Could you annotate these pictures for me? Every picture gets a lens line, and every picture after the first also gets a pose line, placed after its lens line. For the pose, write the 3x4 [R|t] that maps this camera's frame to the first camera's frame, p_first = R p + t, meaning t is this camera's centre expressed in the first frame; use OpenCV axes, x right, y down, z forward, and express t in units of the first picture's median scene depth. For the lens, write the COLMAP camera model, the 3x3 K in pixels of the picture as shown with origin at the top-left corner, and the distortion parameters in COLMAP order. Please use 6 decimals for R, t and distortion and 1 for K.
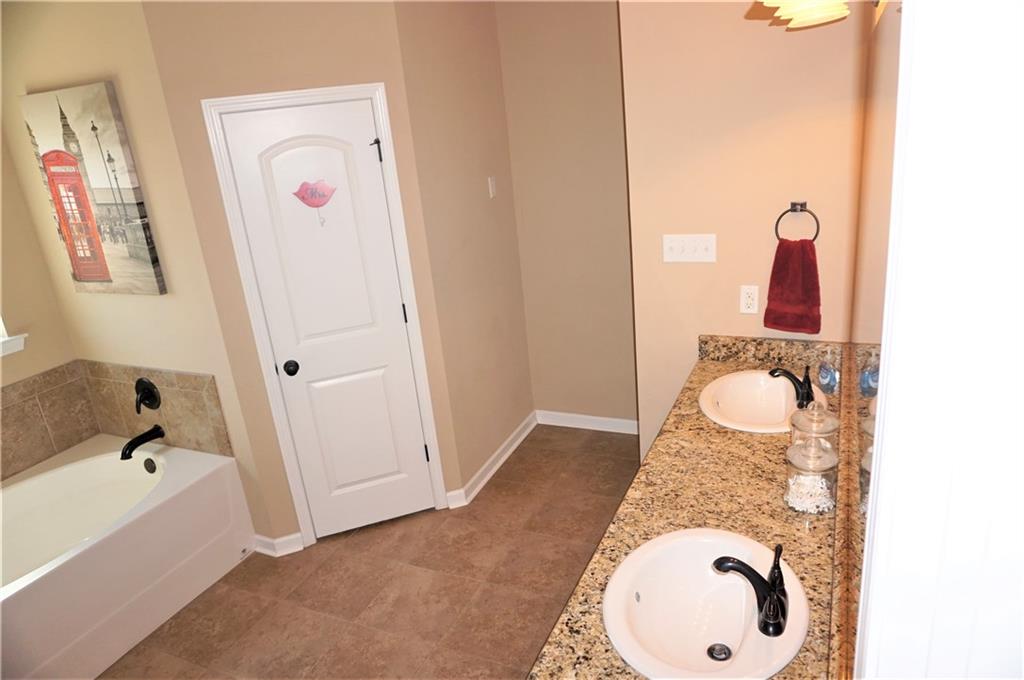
lens RADIAL K [[687.8, 0, 514.8], [0, 687.8, 337.6], [0, 0, 1]] dist [-0.041730, 0.027044]
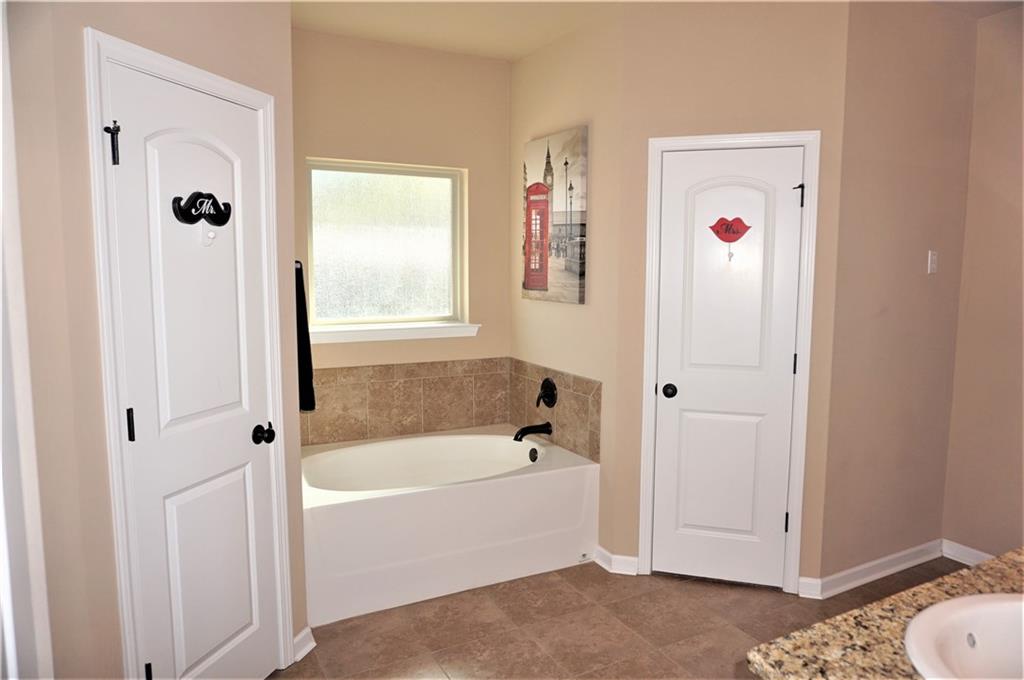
lens RADIAL K [[687.8, 0, 513.7], [0, 687.8, 340.3], [0, 0, 1]] dist [-0.041730, 0.027044]
pose [[0.792764, 0.162883, -0.587362, 0.086402], [-0.273977, 0.956023, -0.104670, 0.146266], [0.544483, 0.243903, 0.802527, 0.017377]]
